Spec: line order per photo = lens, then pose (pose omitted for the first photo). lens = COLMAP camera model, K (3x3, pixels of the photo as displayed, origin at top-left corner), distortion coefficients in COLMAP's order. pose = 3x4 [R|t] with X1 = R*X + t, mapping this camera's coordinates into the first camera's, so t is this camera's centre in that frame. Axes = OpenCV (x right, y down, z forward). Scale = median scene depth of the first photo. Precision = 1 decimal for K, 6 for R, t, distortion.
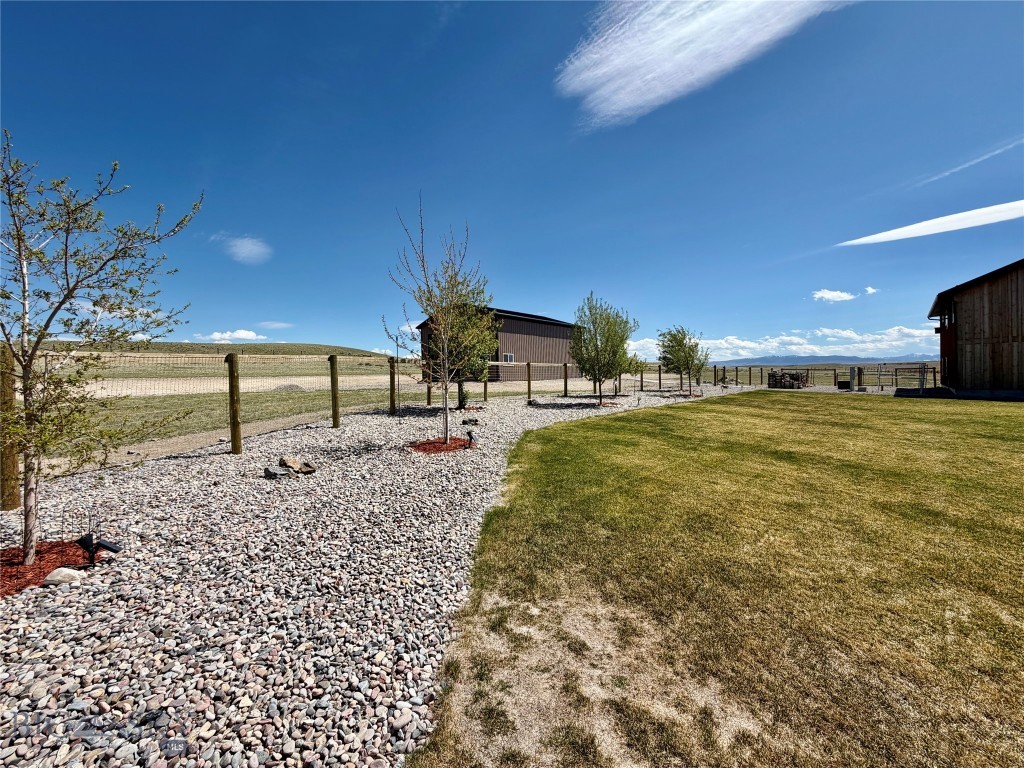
lens RADIAL K [[404.8, 0, 511.5], [0, 404.8, 379.5], [0, 0, 1]] dist [-0.000447, -0.000035]
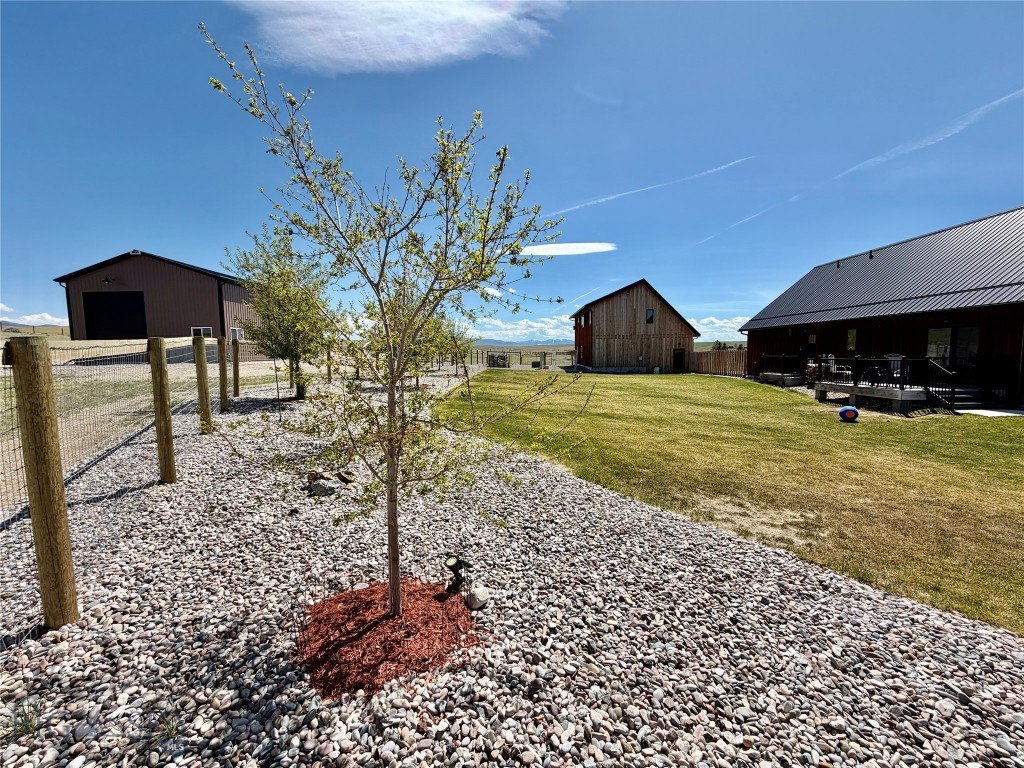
lens RADIAL K [[406.3, 0, 509.0], [0, 406.3, 385.6], [0, 0, 1]] dist [0.000563, 0.000012]
pose [[0.747789, -0.037578, 0.662873, -0.171970], [-0.010114, 0.997636, 0.067965, -0.007896], [-0.663860, -0.057527, 0.745641, 0.026988]]
